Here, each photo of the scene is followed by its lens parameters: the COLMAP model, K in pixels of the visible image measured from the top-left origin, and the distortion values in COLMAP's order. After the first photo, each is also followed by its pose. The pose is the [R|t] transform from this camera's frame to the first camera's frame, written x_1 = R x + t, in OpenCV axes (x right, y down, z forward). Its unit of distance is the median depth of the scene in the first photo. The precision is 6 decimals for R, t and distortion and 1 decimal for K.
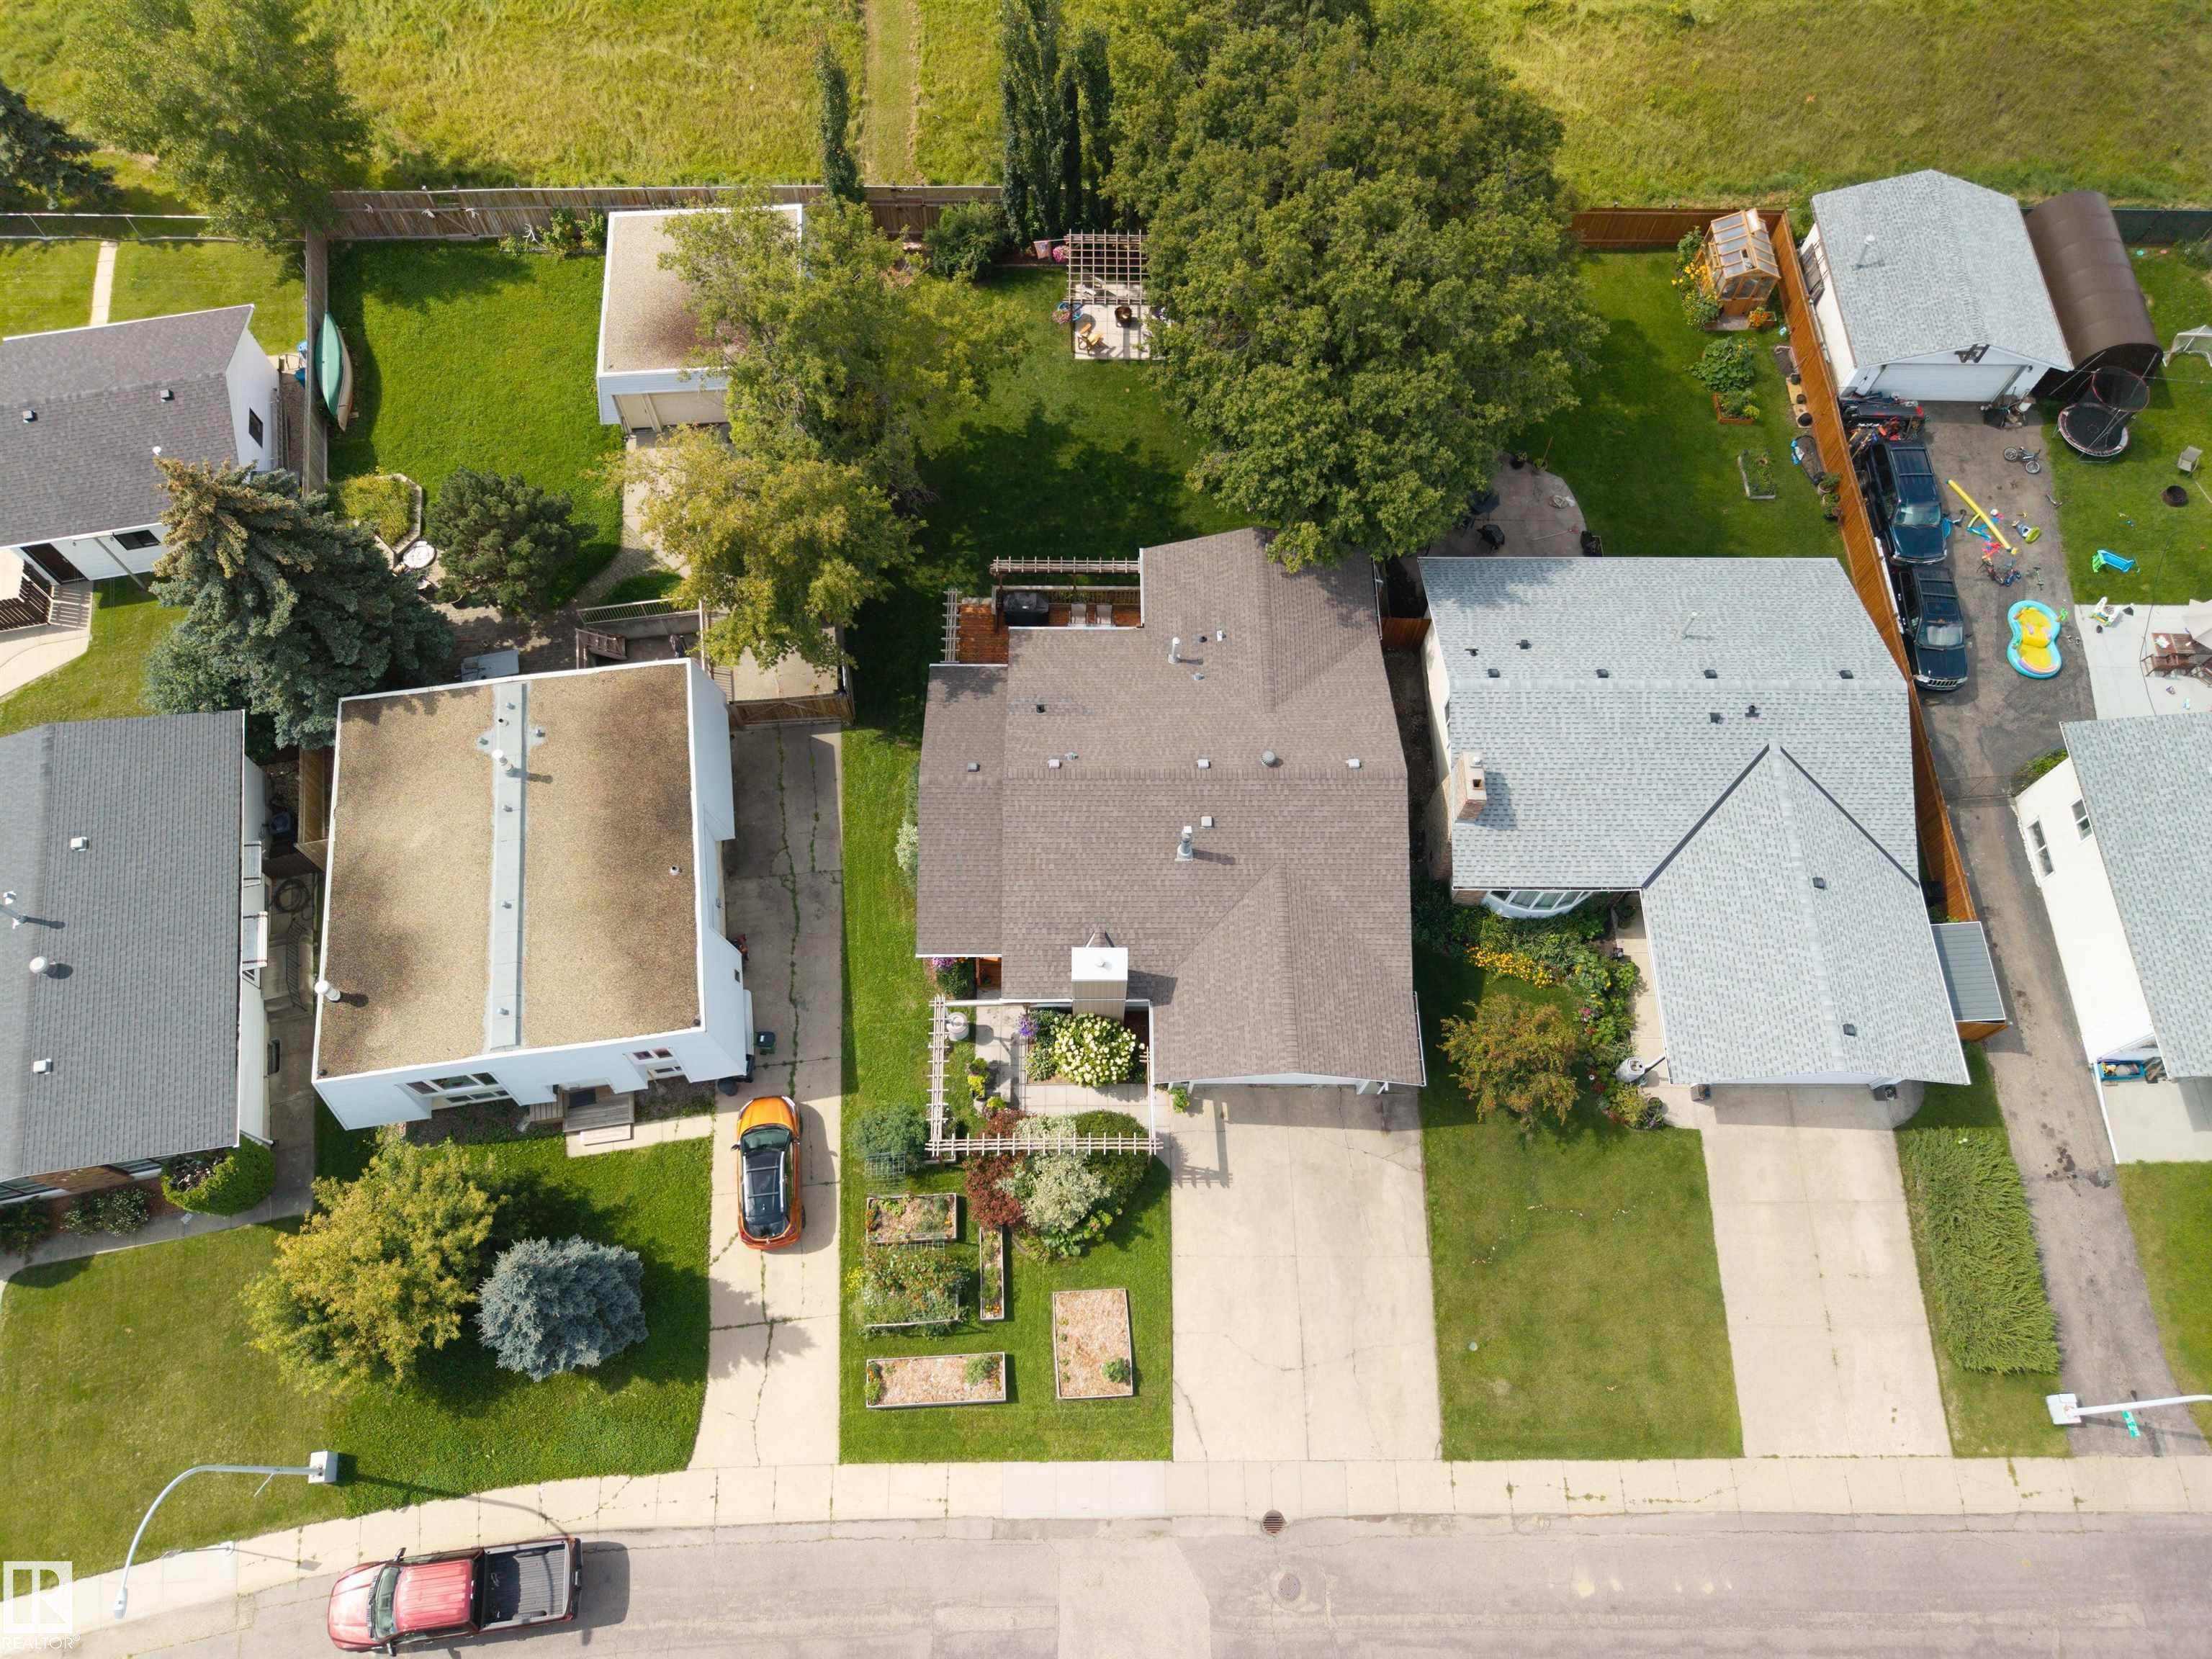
lens RADIAL K [[1488.2, 0, 1106.0], [0, 1488.2, 829.5], [0, 0, 1]] dist [0.021555, -0.011715]
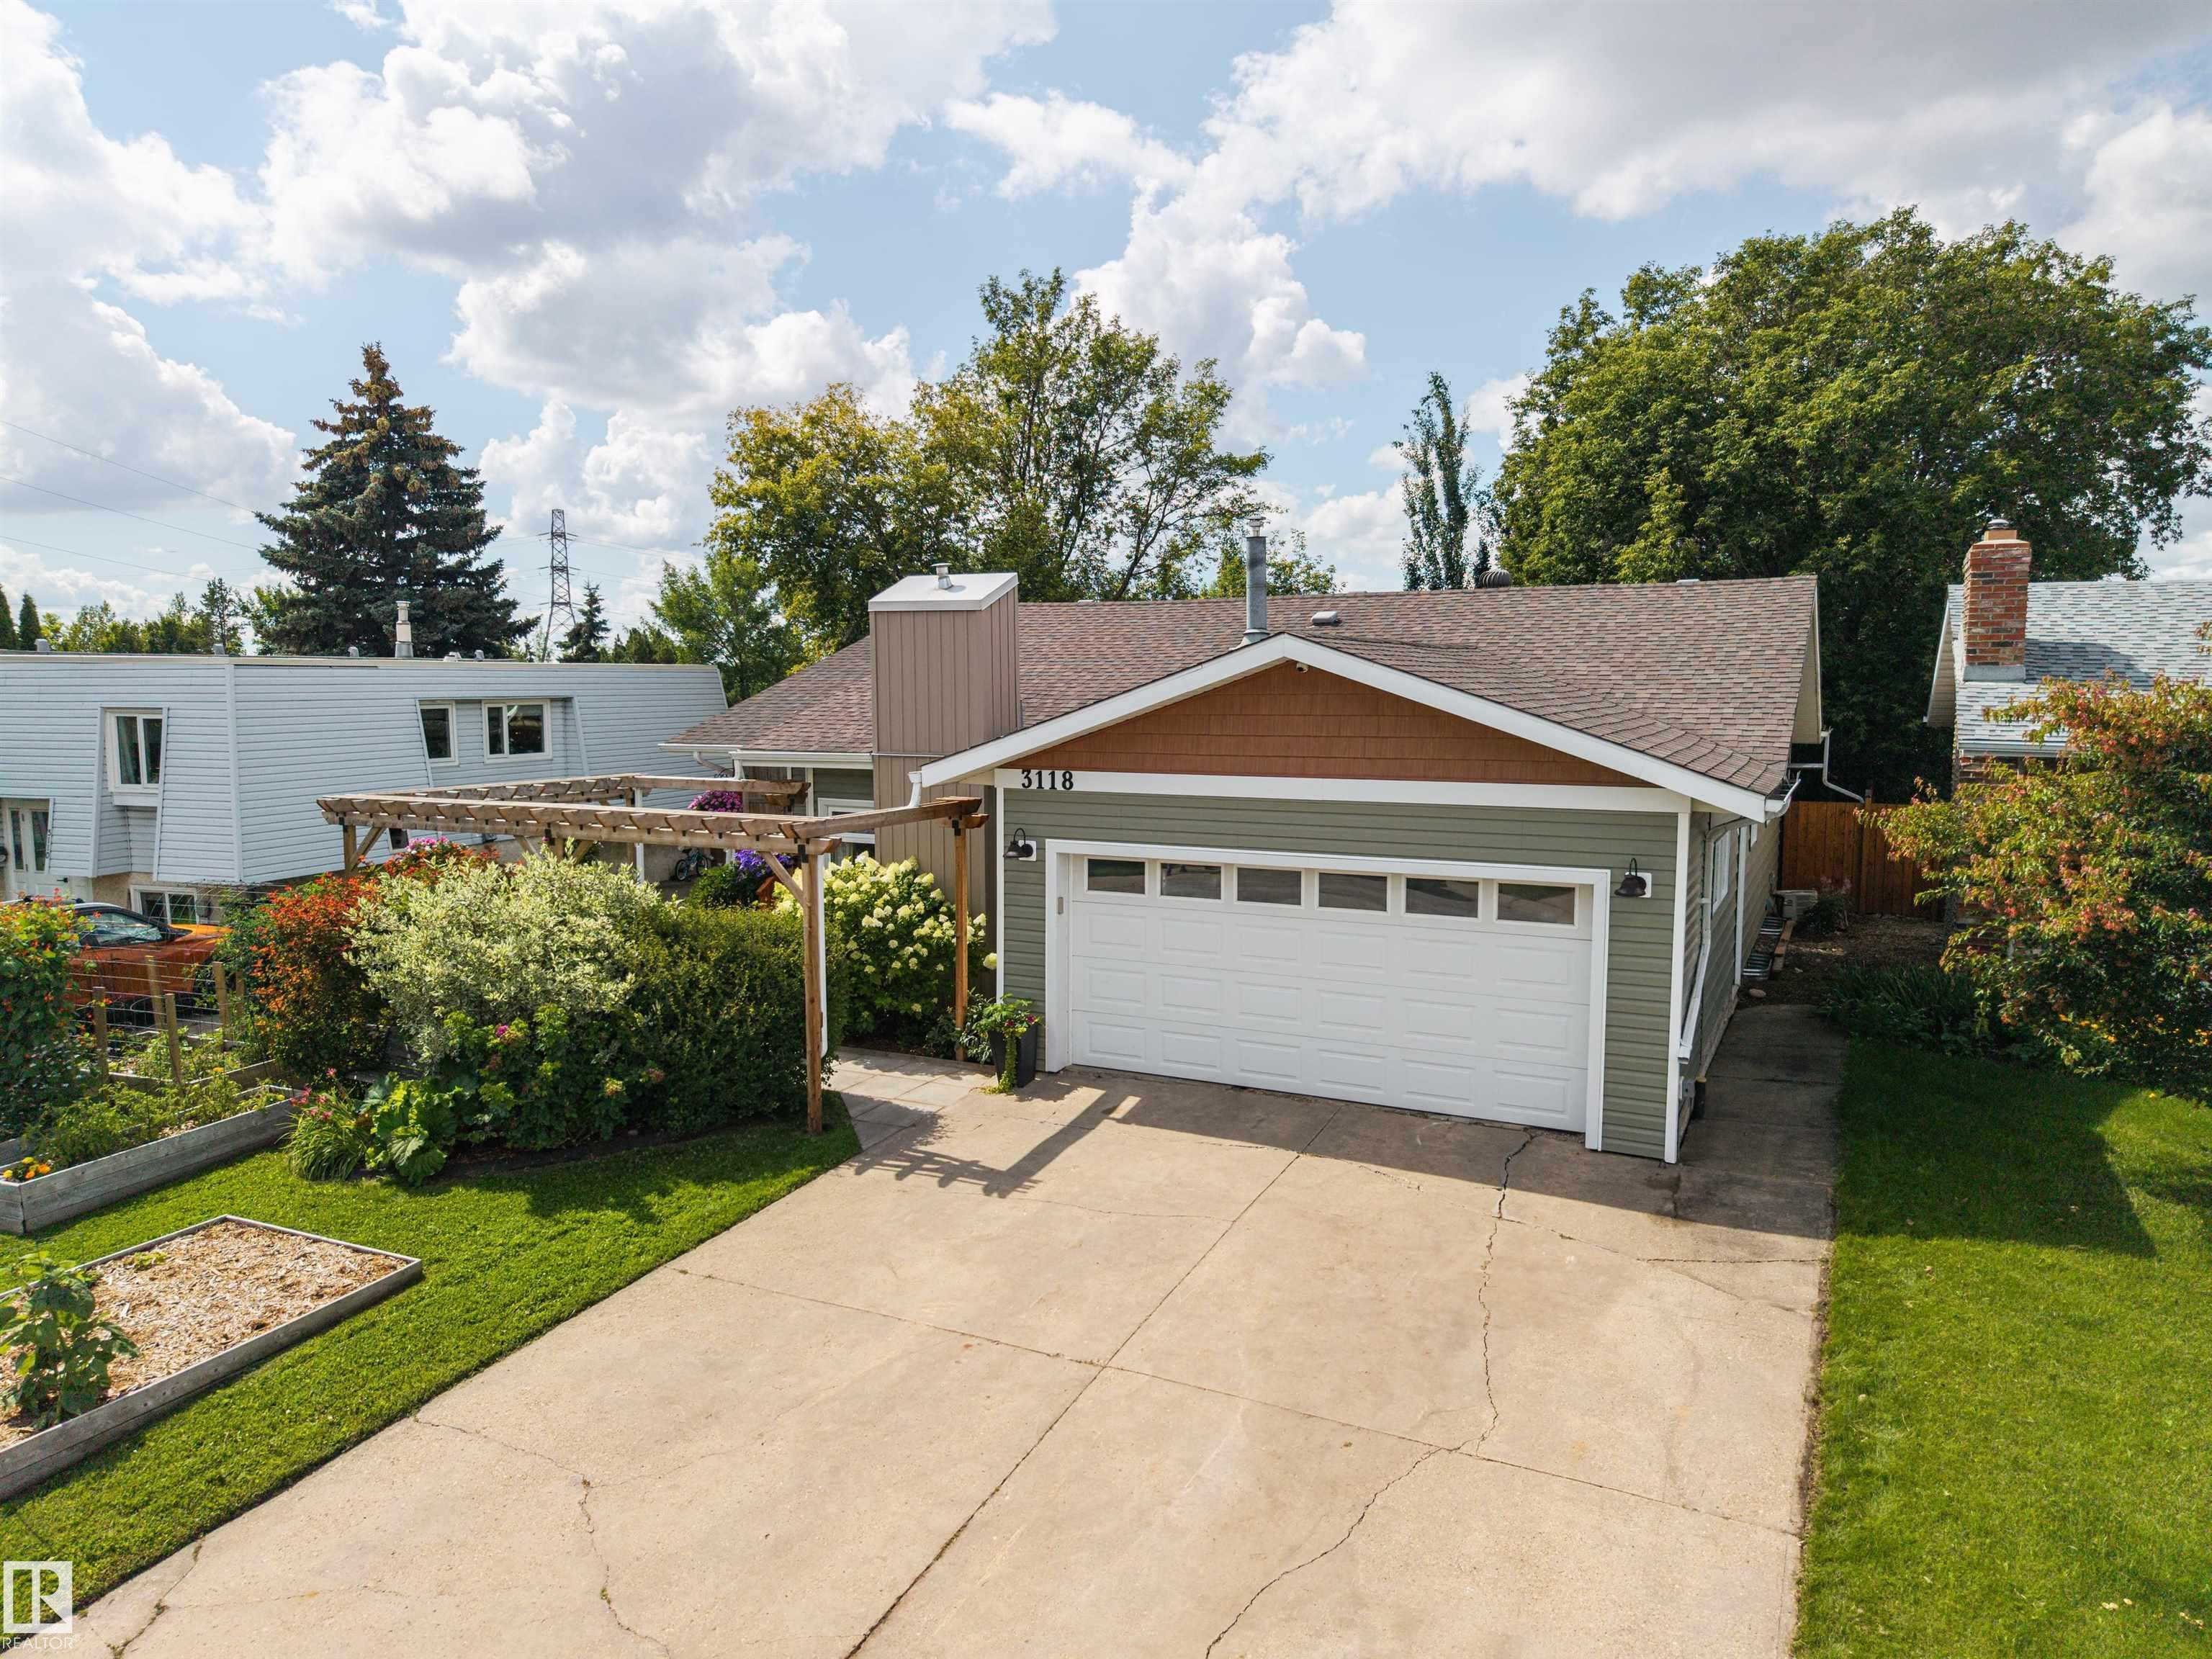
lens RADIAL K [[1492.3, 0, 1106.0], [0, 1492.3, 829.5], [0, 0, 1]] dist [-0.000562, 0.000756]
pose [[0.886766, 0.024560, -0.461566, 0.225753], [-0.413034, 0.490355, -0.767434, 0.415027], [0.207483, 0.871177, 0.444974, 0.849776]]
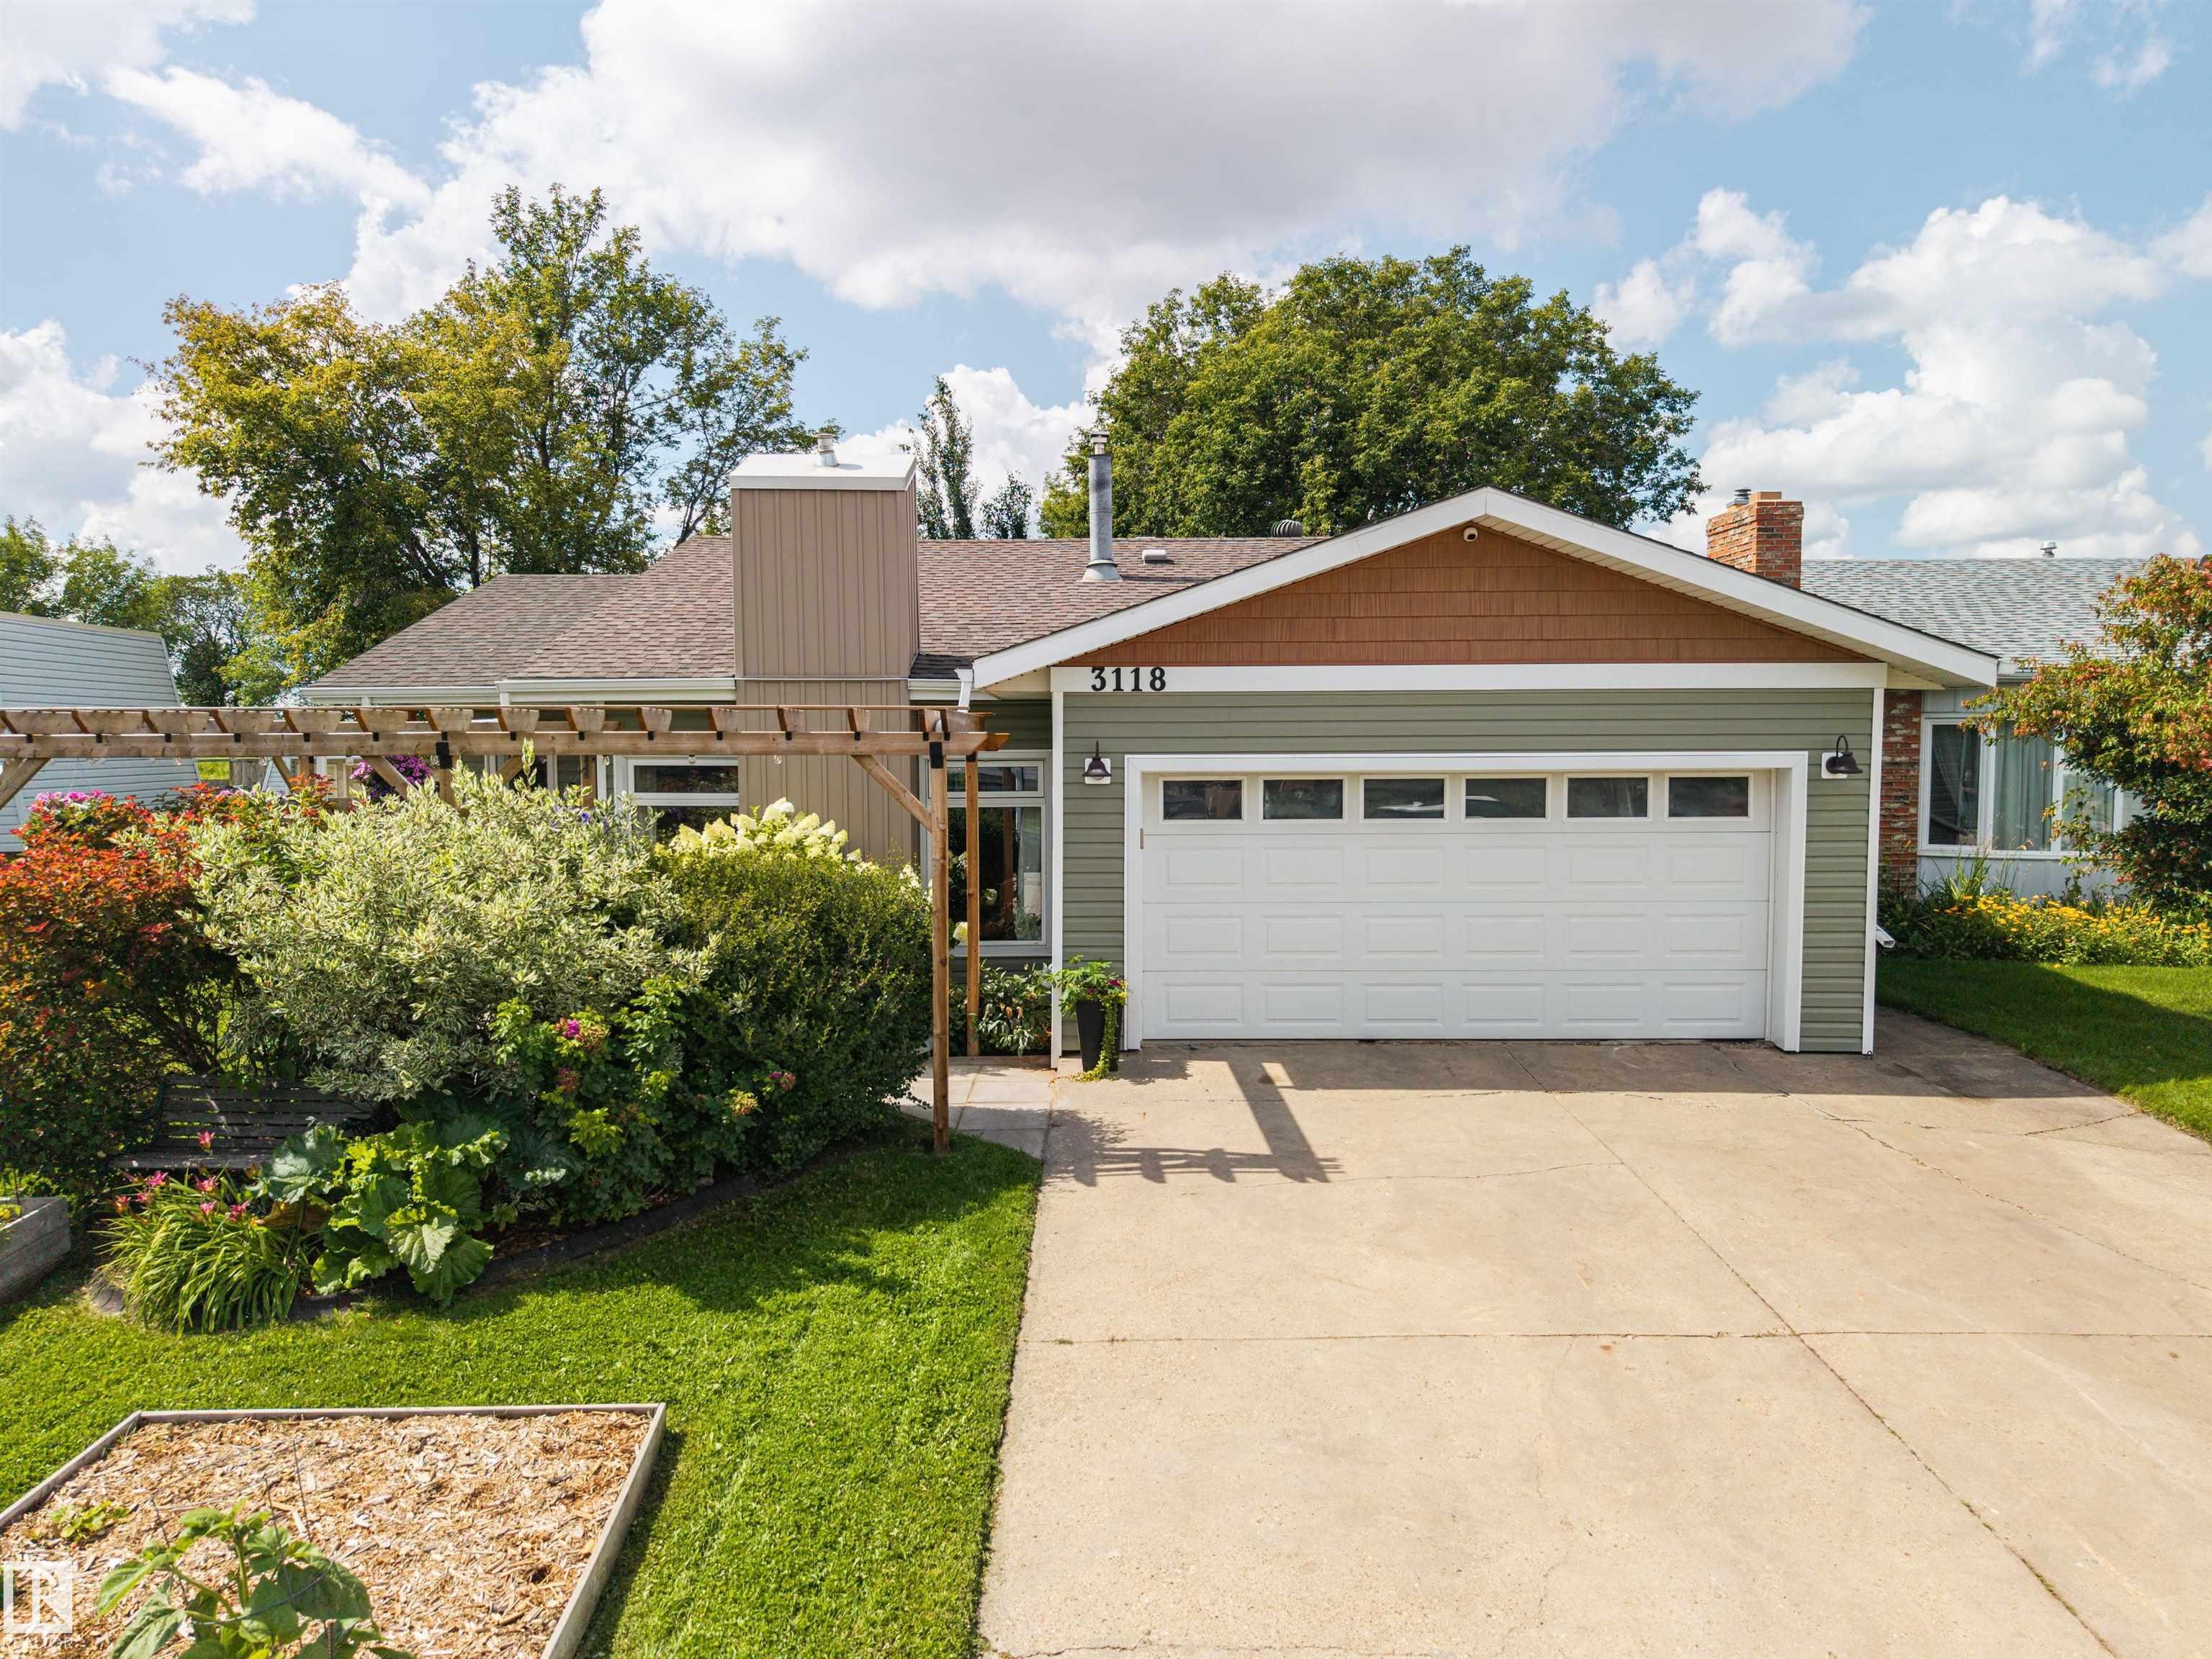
lens RADIAL K [[1491.9, 0, 1106.0], [0, 1491.9, 829.5], [0, 0, 1]] dist [0.002087, 0.003766]
pose [[0.999729, -0.022429, -0.006180, 0.056419], [0.004923, 0.463562, -0.886051, 0.406700], [0.022738, 0.885781, 0.463547, 0.886394]]
